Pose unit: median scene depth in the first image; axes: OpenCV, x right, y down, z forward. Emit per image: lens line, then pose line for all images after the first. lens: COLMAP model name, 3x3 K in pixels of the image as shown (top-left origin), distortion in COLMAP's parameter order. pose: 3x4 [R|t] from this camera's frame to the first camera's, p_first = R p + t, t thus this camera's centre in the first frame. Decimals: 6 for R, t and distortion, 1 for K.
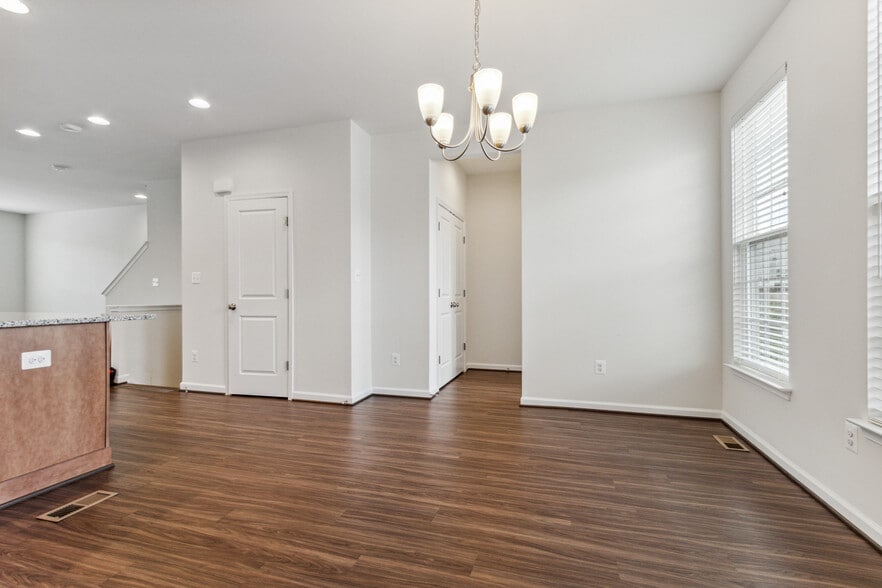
lens RADIAL K [[406.3, 0, 435.1], [0, 406.3, 293.5], [0, 0, 1]] dist [-0.002050, -0.000816]
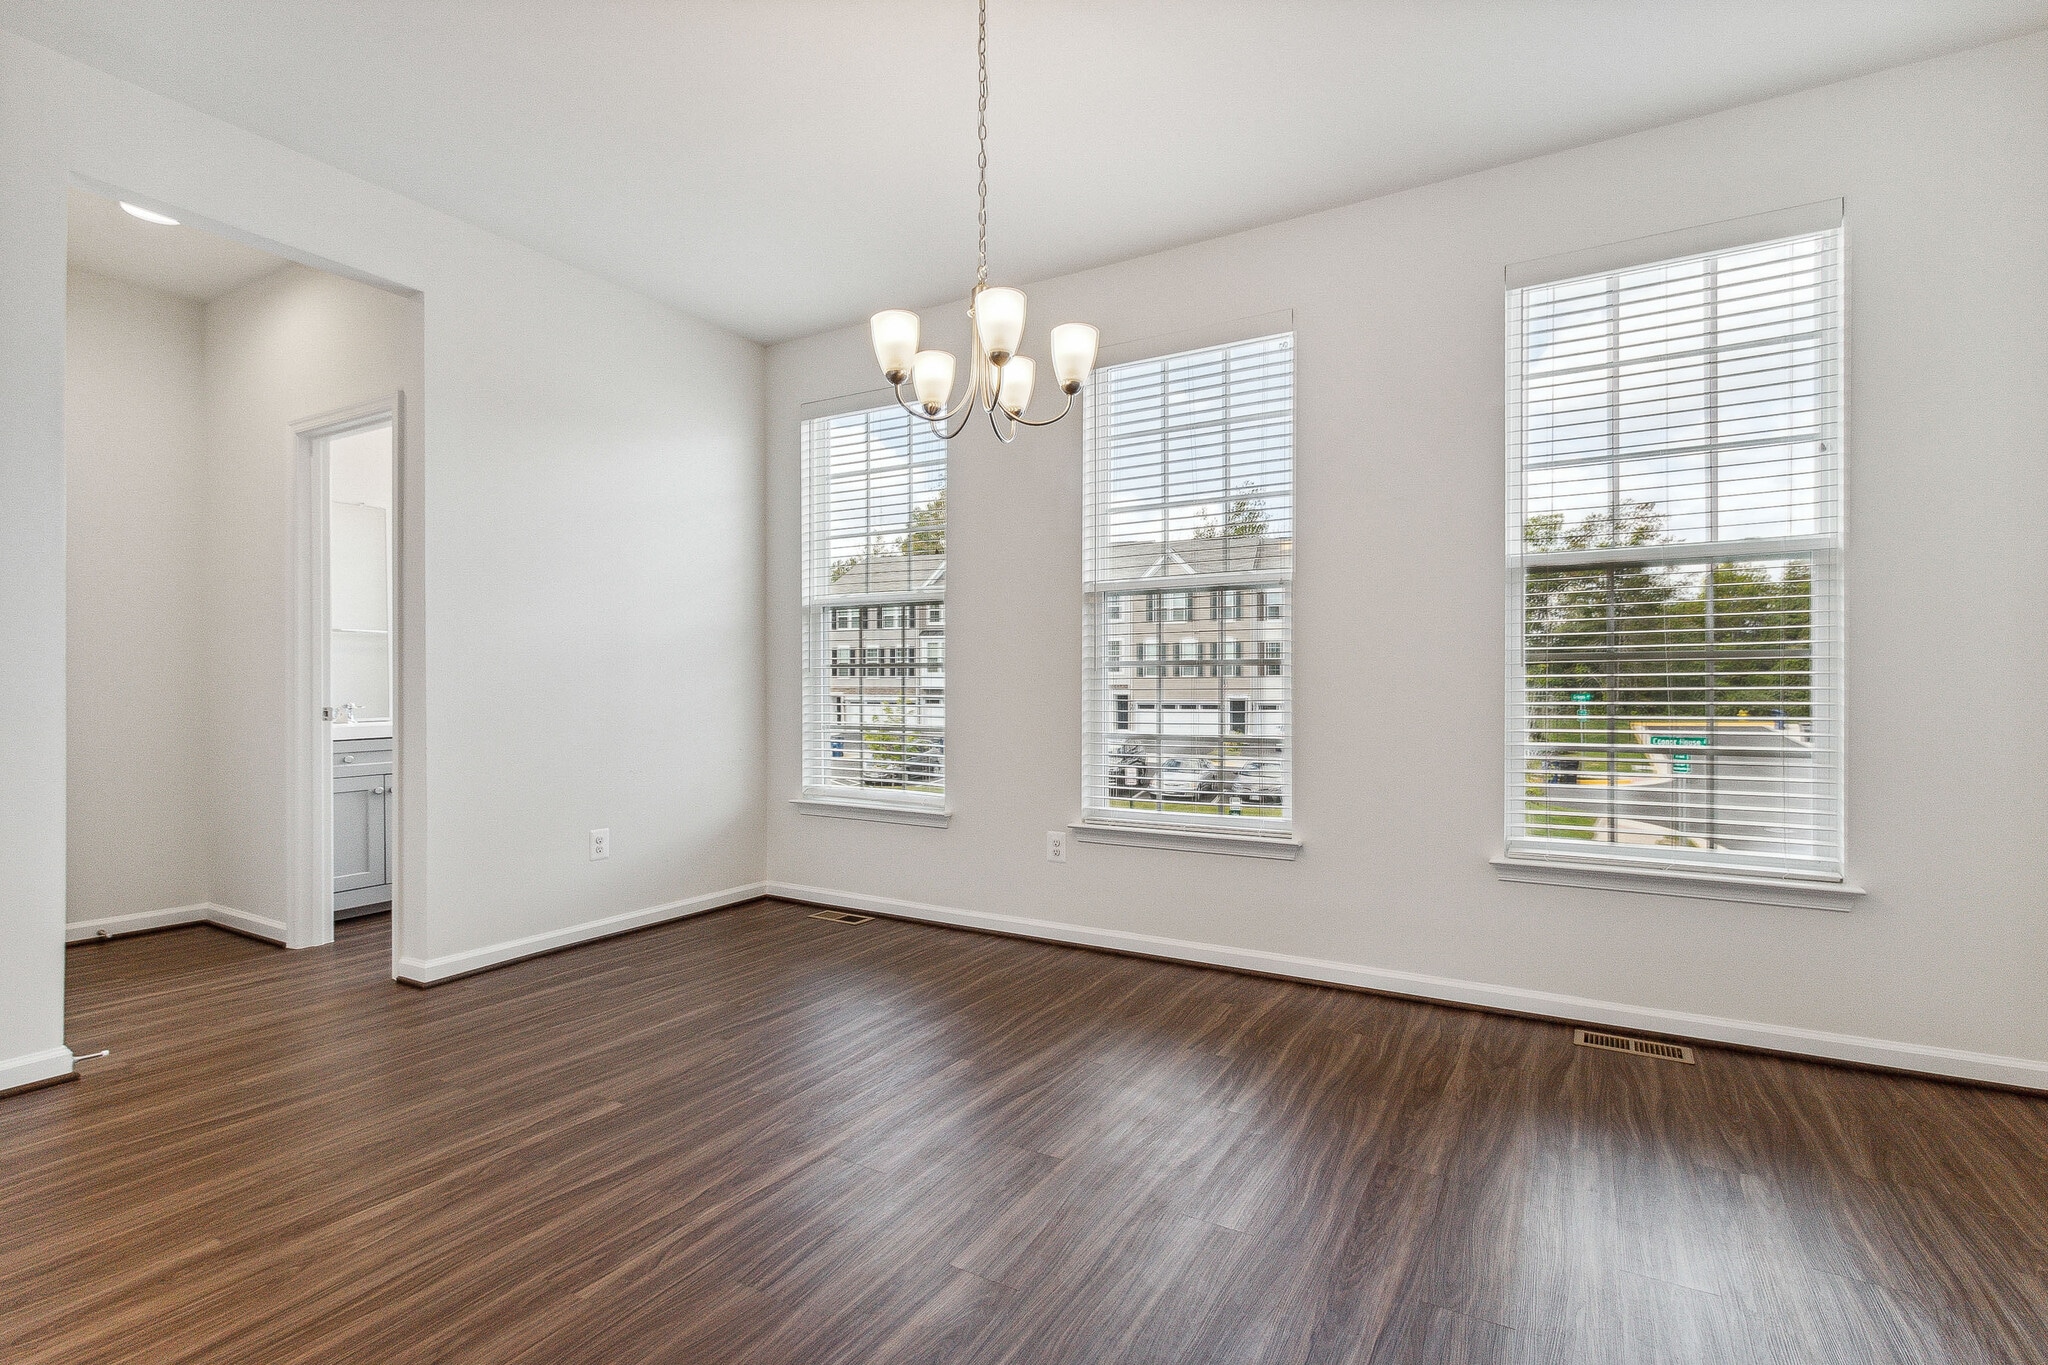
lens RADIAL K [[977.4, 0, 950.2], [0, 977.4, 688.8], [0, 0, 1]] dist [0.000498, 0.000040]
pose [[0.264792, 0.002058, 0.964303, -0.753542], [-0.004810, 0.999988, -0.000813, 0.006370], [-0.964294, -0.004423, 0.264799, 0.443269]]
